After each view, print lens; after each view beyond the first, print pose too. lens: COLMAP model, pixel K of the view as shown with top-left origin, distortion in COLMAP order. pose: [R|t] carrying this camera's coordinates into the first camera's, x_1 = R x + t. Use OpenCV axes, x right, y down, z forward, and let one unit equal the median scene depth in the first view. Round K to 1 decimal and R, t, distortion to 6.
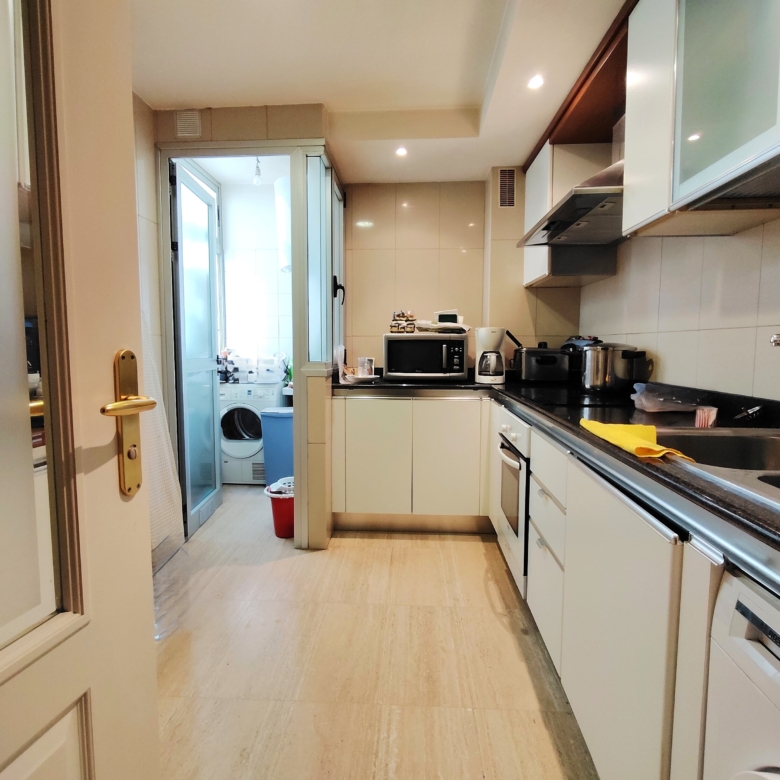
lens RADIAL K [[489.4, 0, 388.9], [0, 489.4, 388.3], [0, 0, 1]] dist [-0.000339, -0.000207]
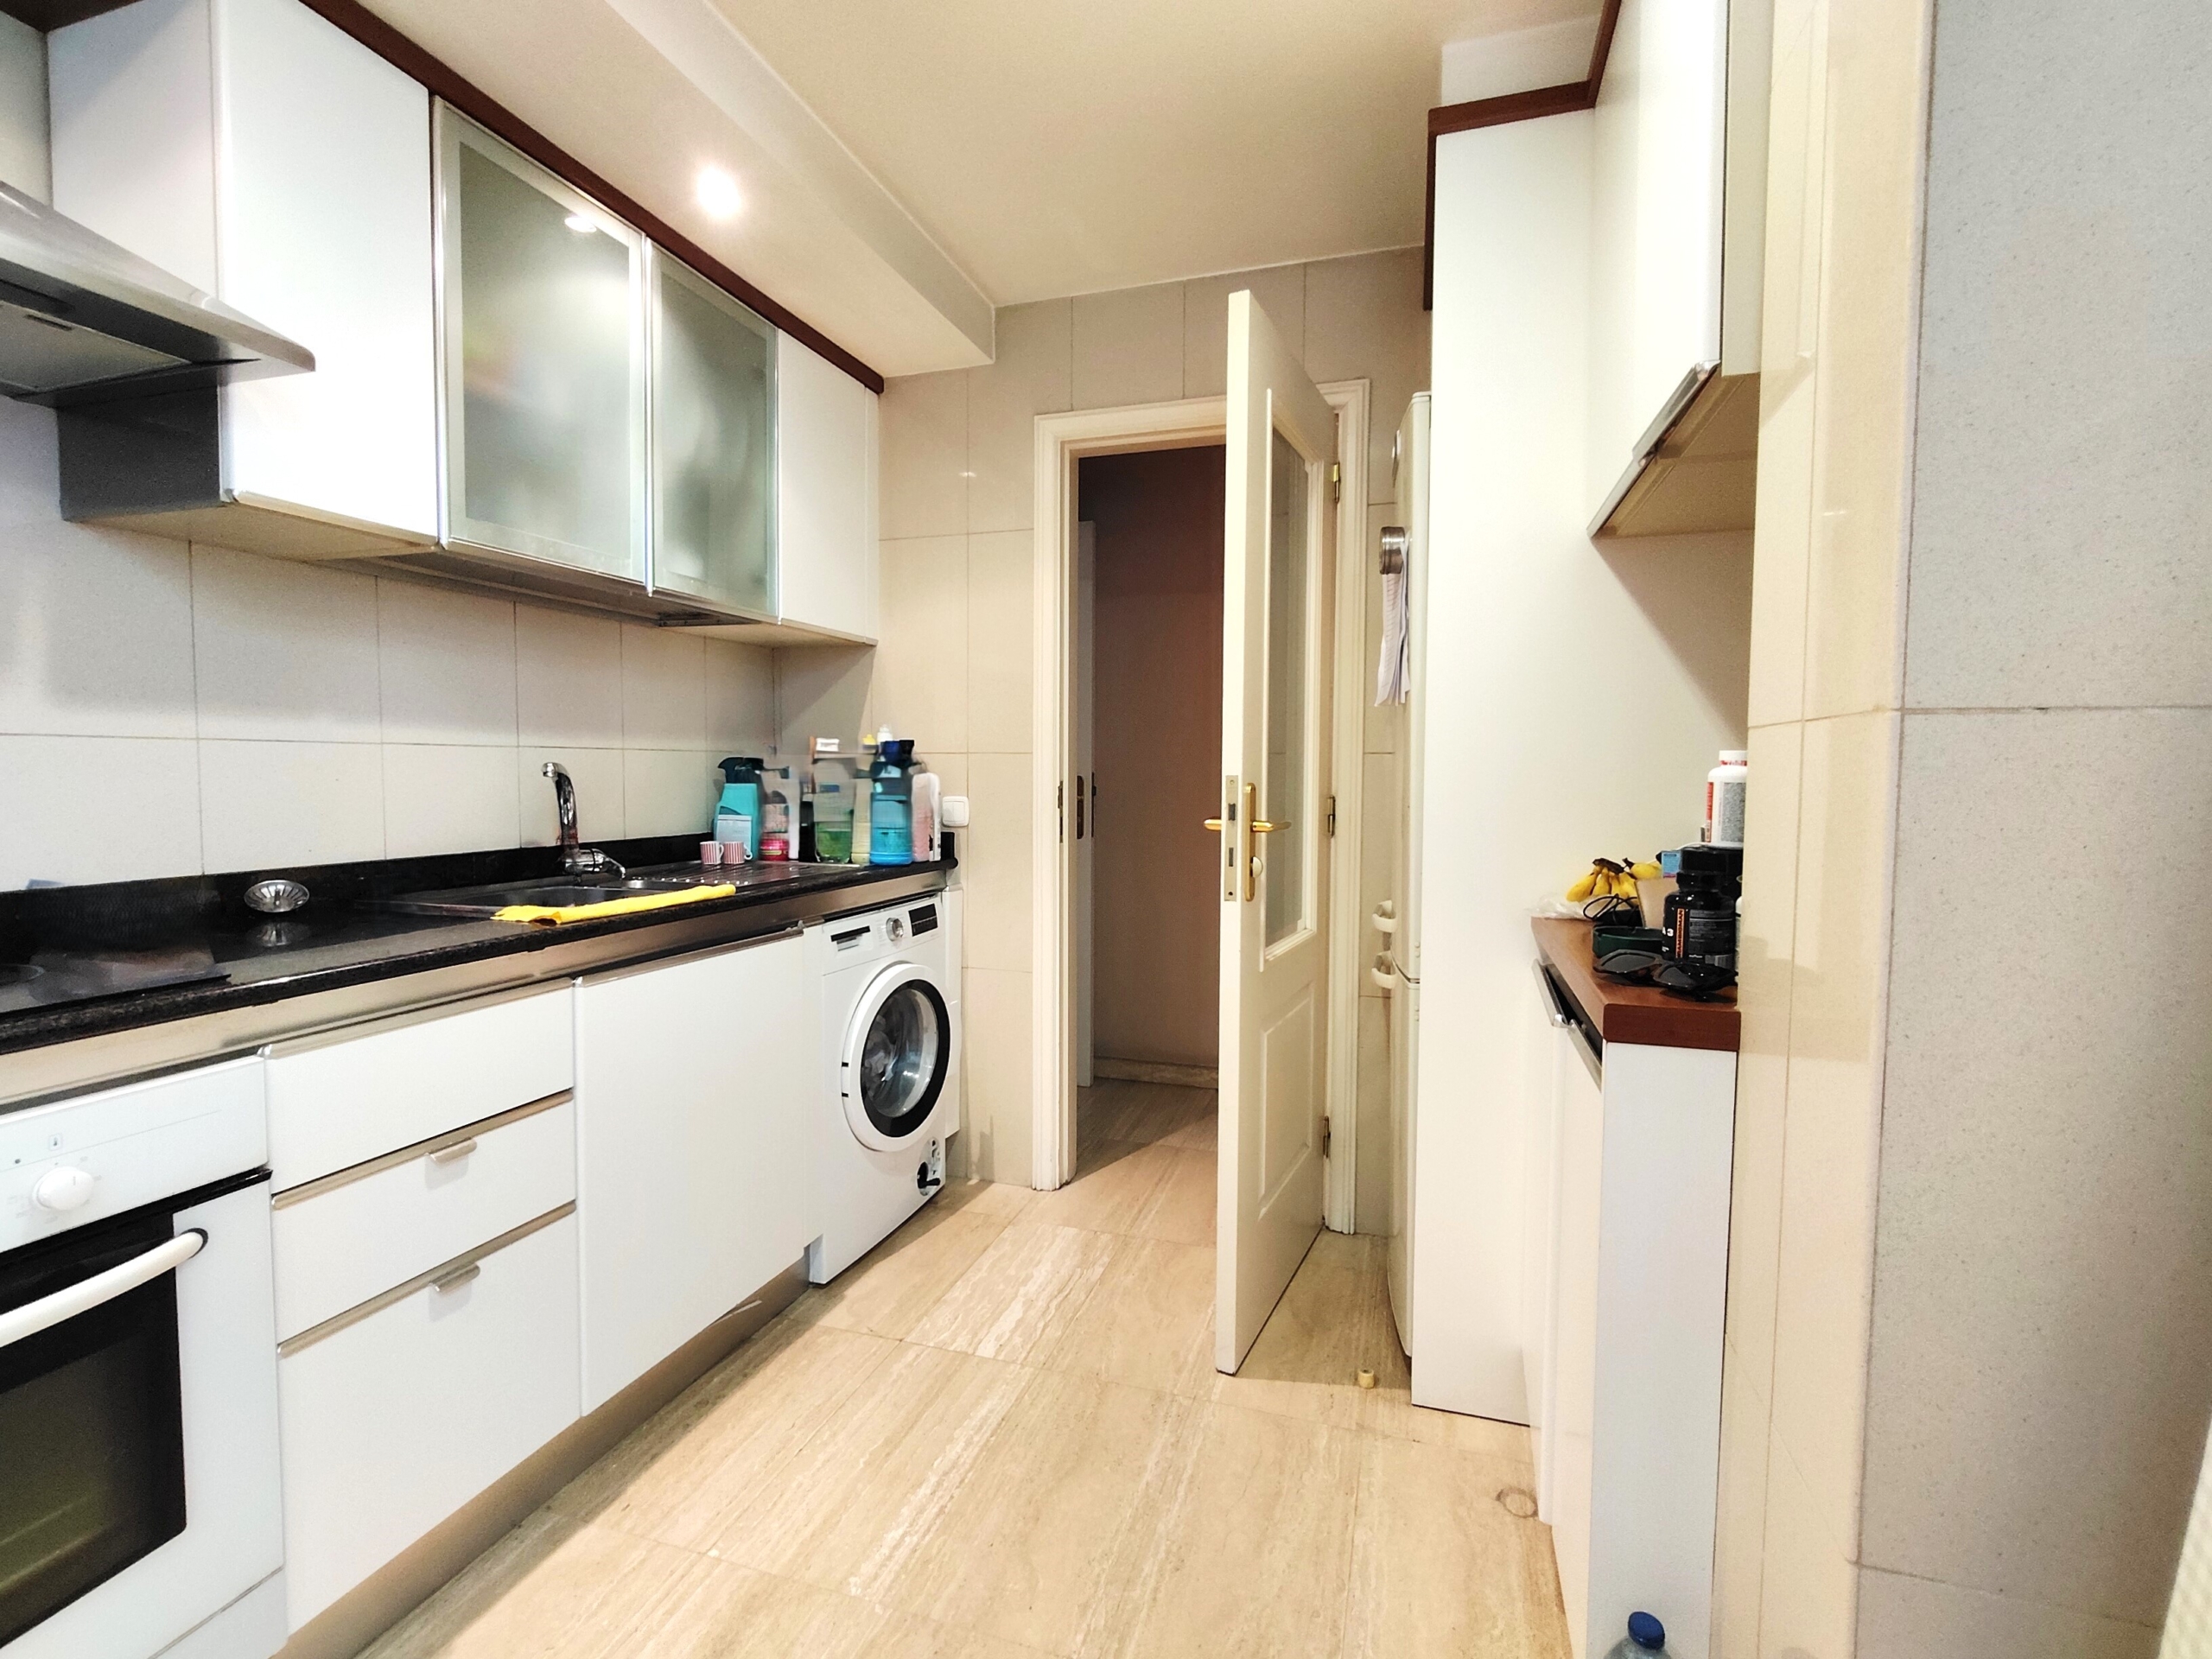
lens RADIAL K [[1030.9, 0, 1104.5], [0, 1030.9, 825.2], [0, 0, 1]] dist [-0.000286, -0.000035]
pose [[-0.969440, -0.017126, 0.244729, -0.455593], [0.015853, 0.991102, 0.132155, -0.168594], [-0.244815, 0.131996, -0.960543, 1.880026]]
